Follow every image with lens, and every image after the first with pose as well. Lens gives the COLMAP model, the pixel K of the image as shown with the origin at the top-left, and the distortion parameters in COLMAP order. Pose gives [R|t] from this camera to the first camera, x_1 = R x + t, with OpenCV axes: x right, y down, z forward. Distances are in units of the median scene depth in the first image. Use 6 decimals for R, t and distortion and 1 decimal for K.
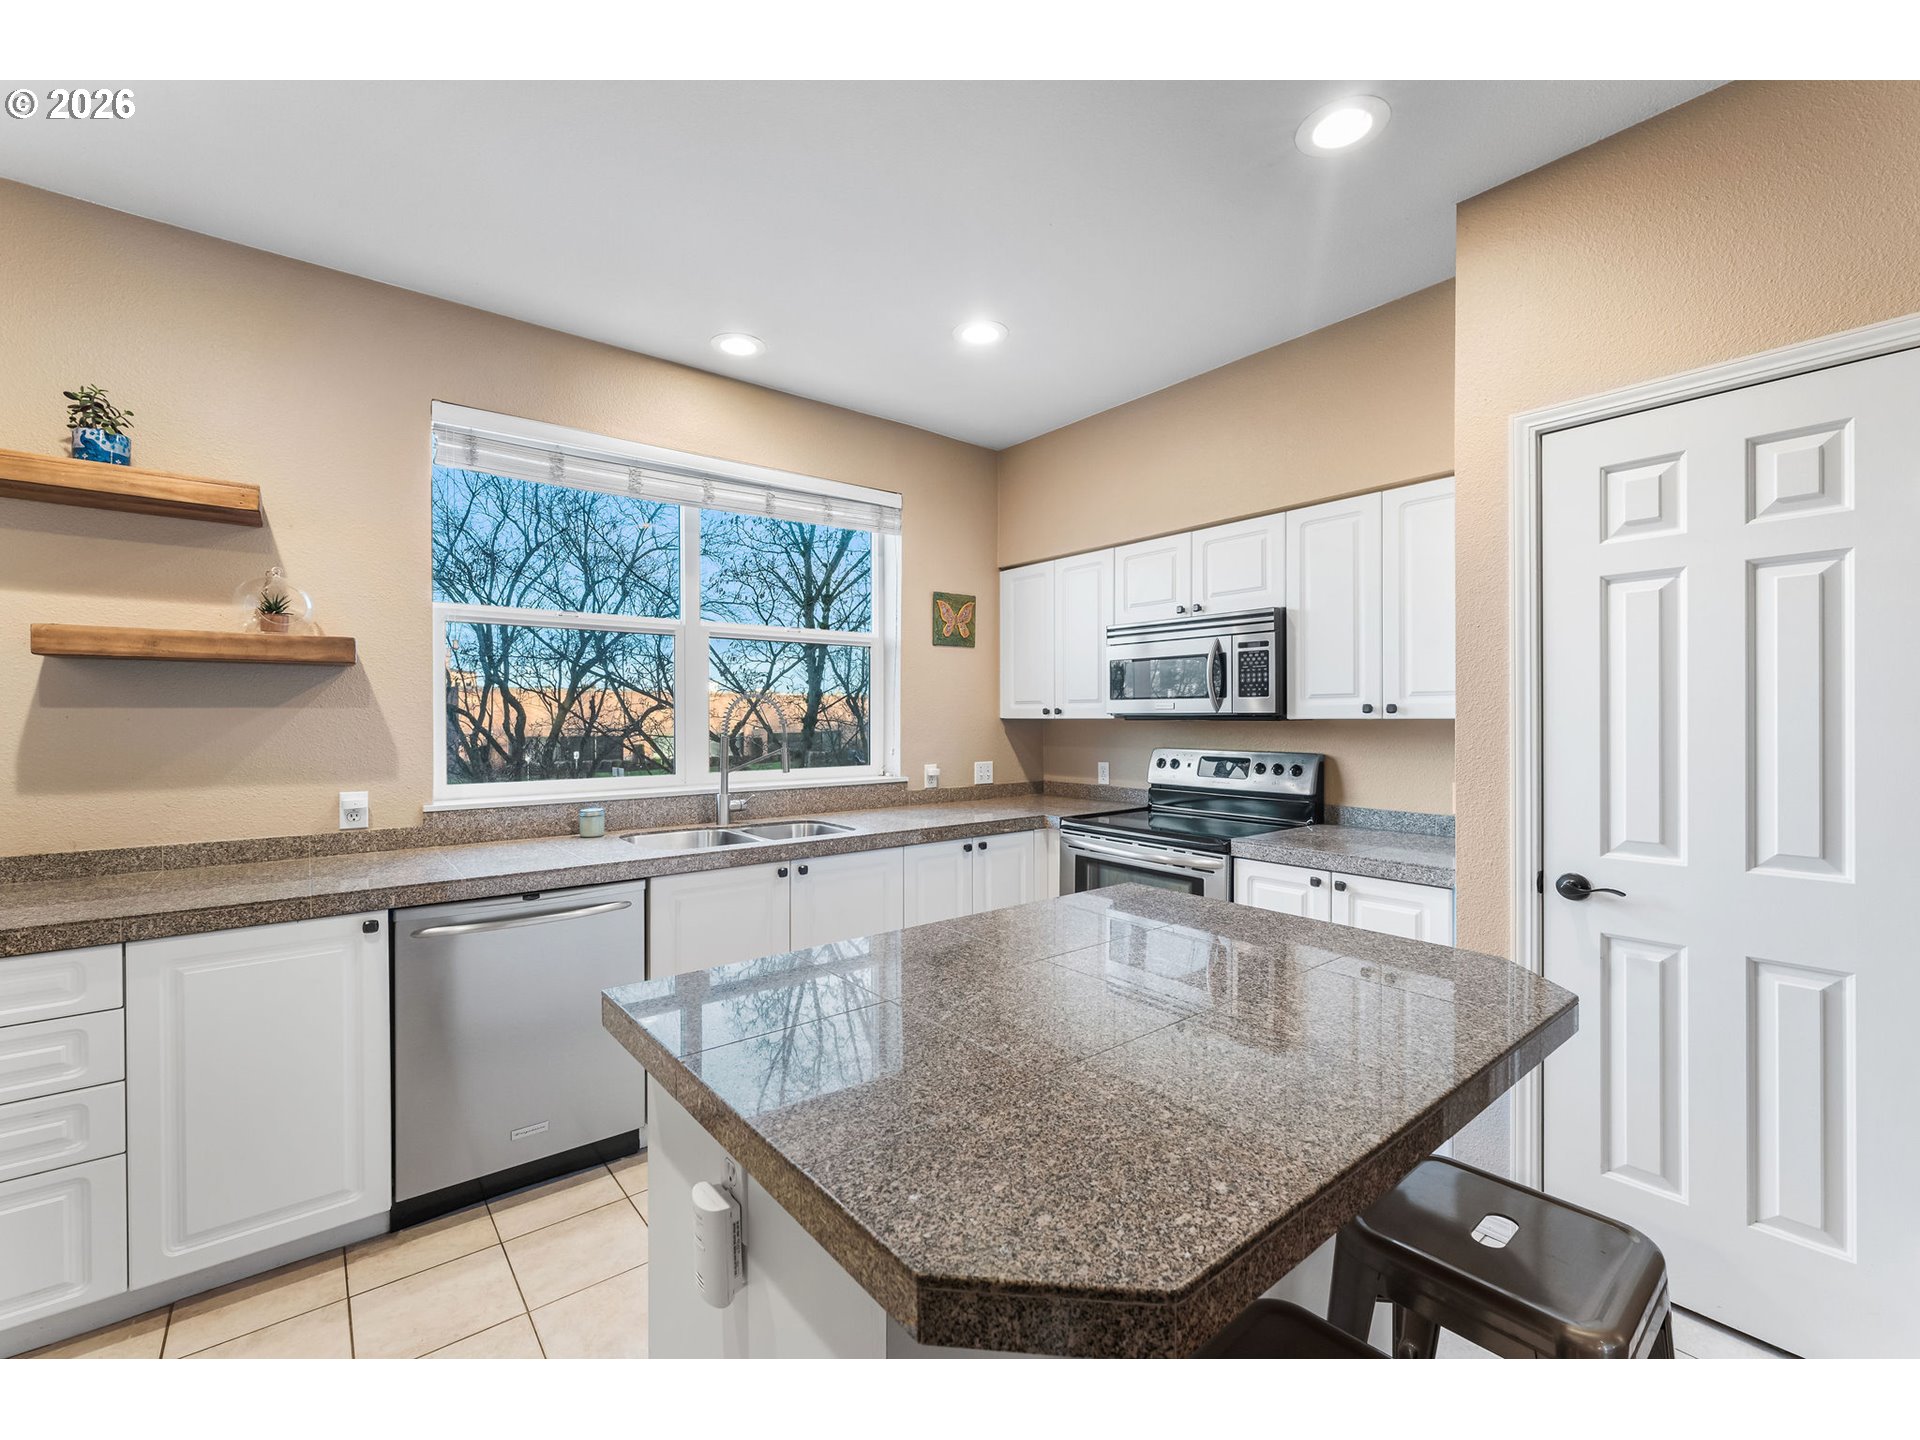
lens RADIAL K [[774.1, 0, 955.3], [0, 774.1, 721.4], [0, 0, 1]] dist [0.000102, -0.000139]
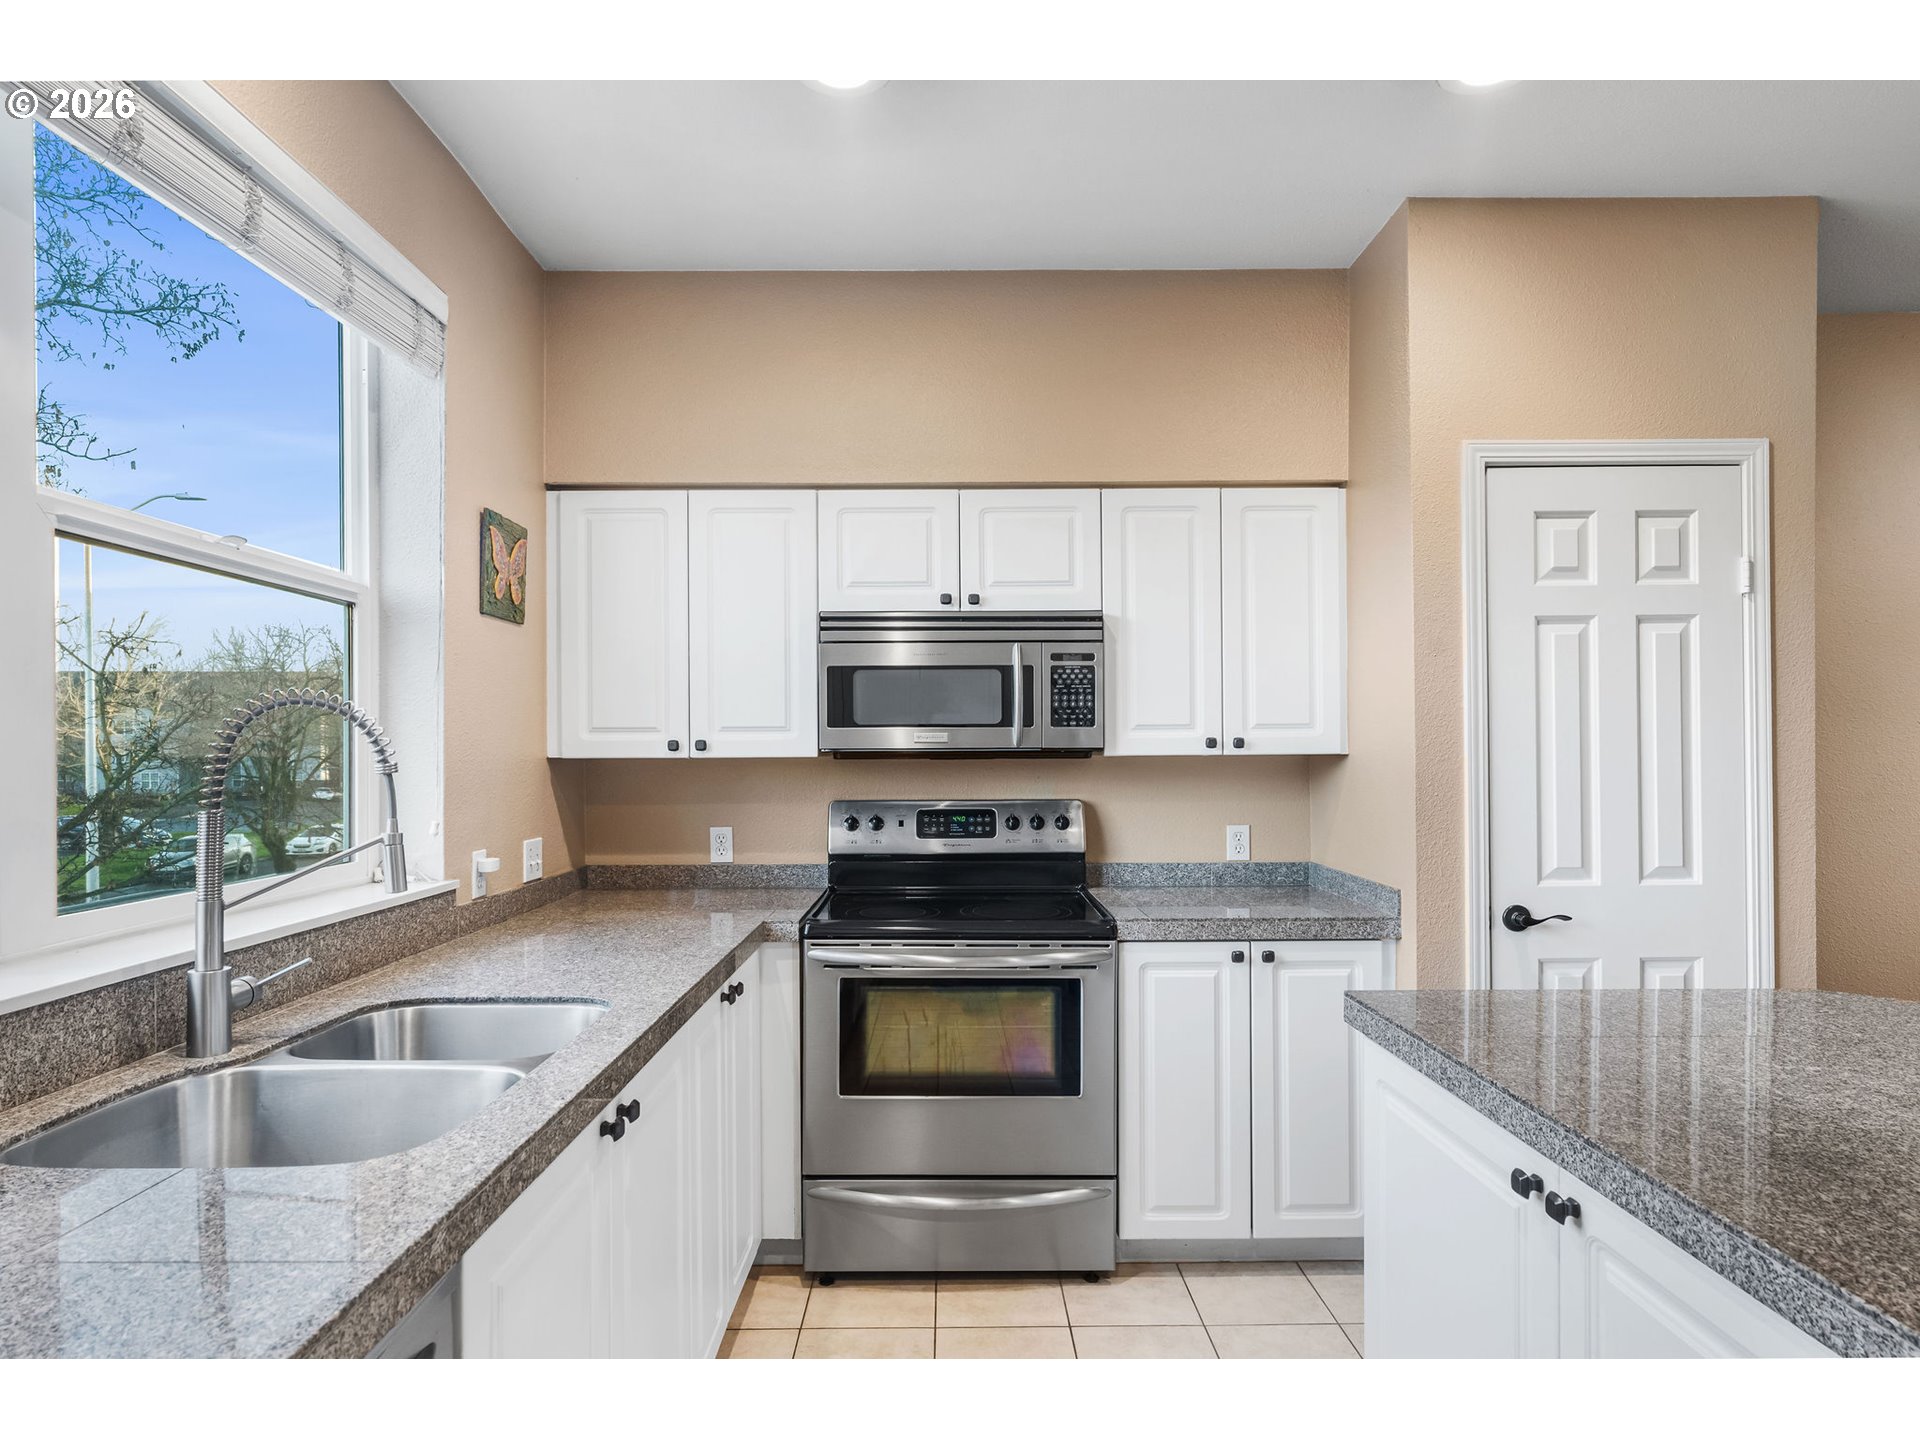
lens RADIAL K [[1004.7, 0, 943.6], [0, 1004.7, 752.8], [0, 0, 1]] dist [0.002447, -0.000042]
pose [[0.636771, -0.001442, 0.771052, -0.445519], [0.008712, 0.999948, -0.005325, -0.002005], [-0.771004, 0.010108, 0.636750, 0.471195]]
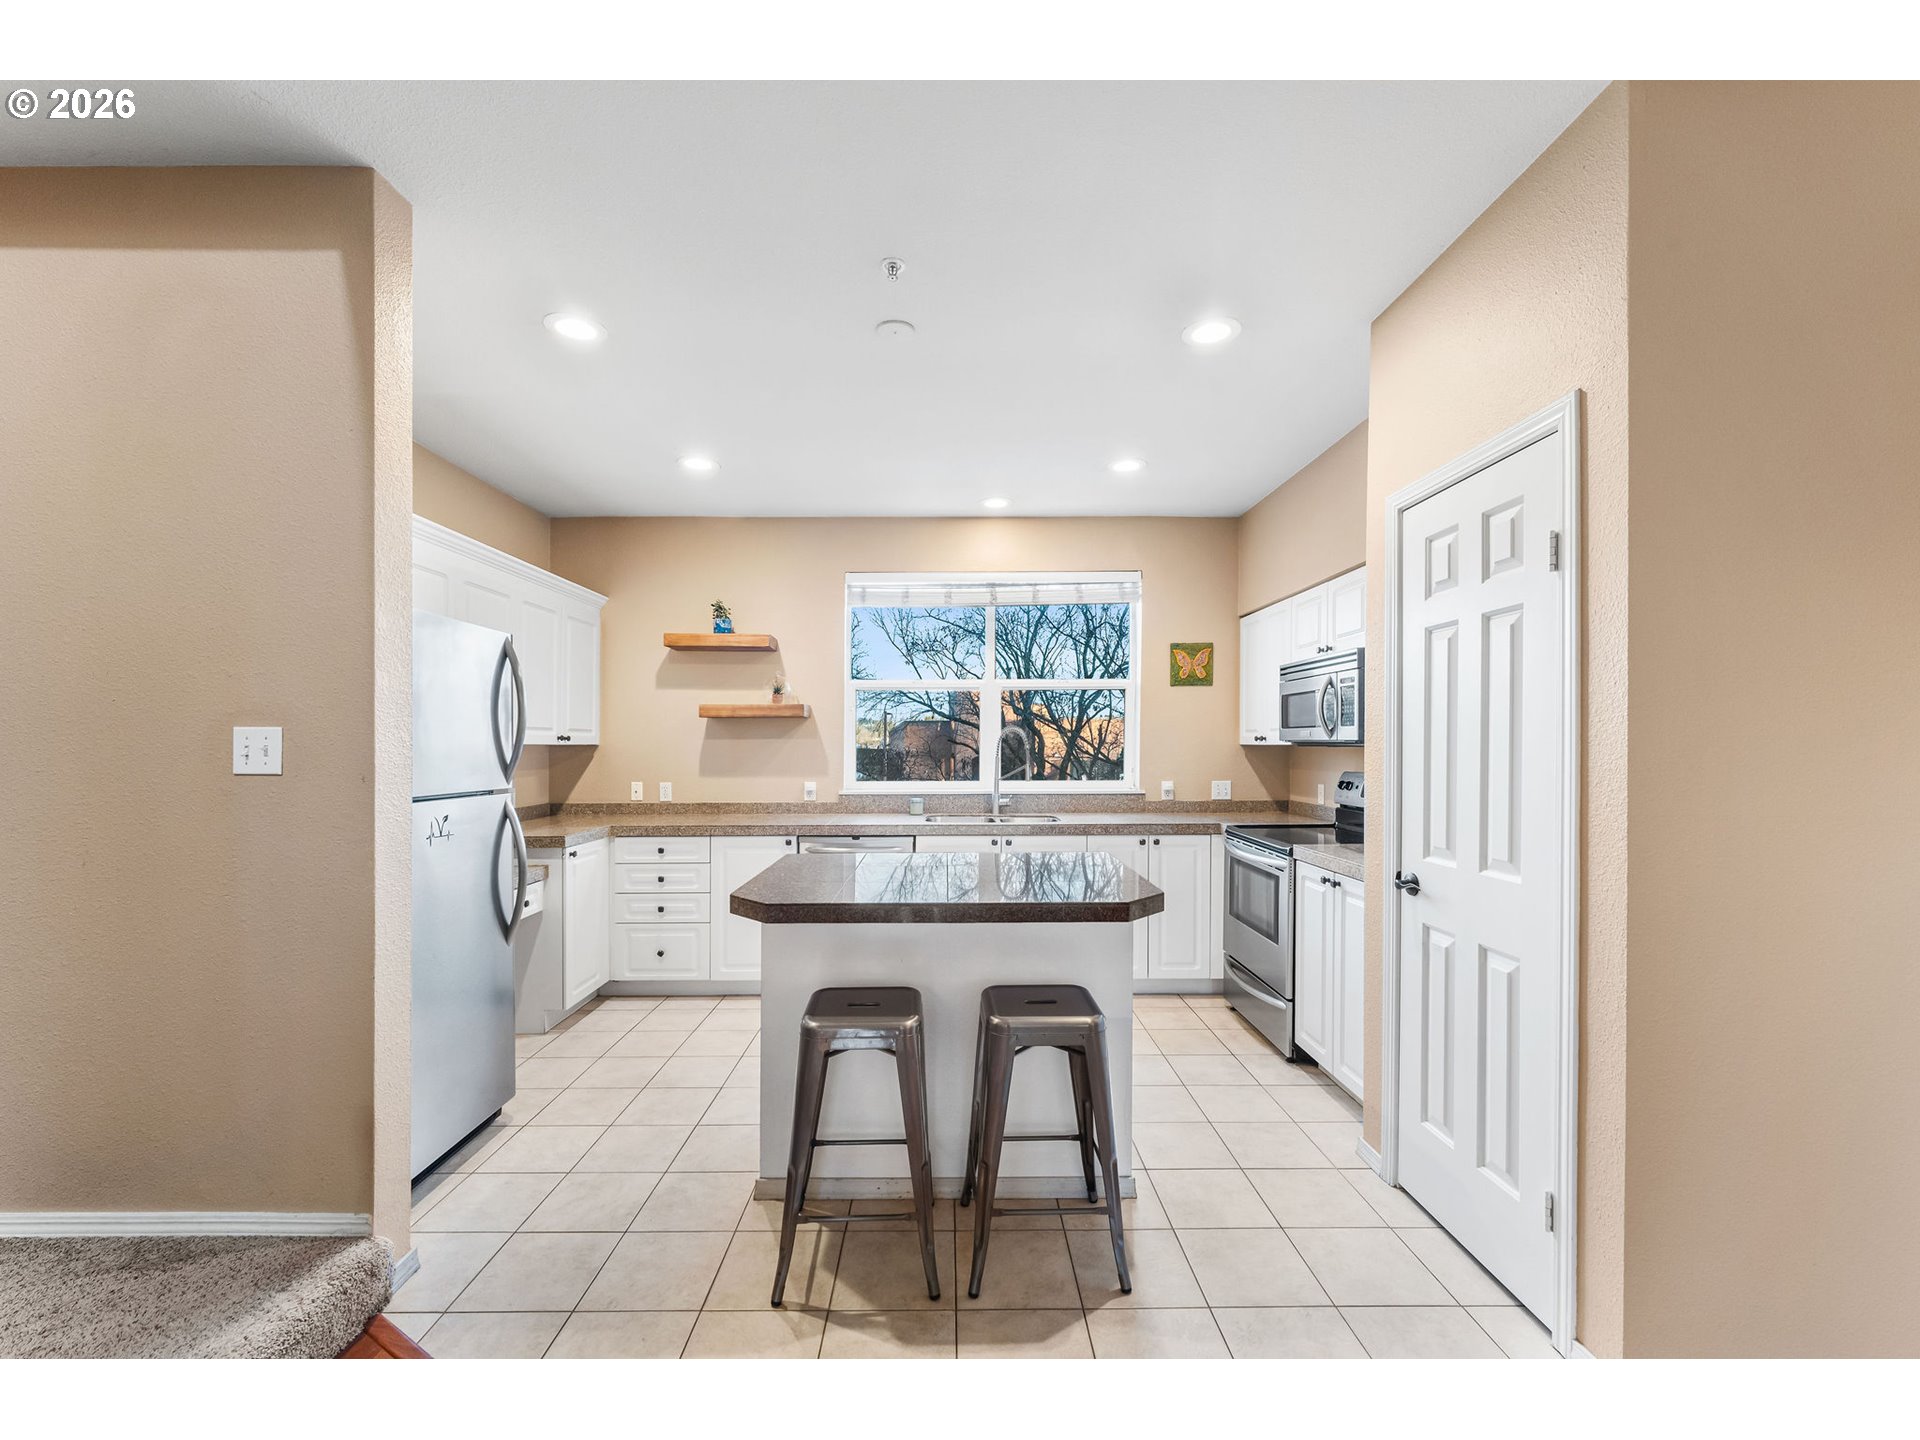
lens RADIAL K [[774.1, 0, 958.0], [0, 774.1, 732.9], [0, 0, 1]] dist [0.000102, -0.000139]
pose [[0.778198, -0.008863, -0.627957, 0.645127], [-0.002454, 0.999850, -0.017153, -0.000319], [0.628014, 0.014889, 0.778059, -0.249898]]
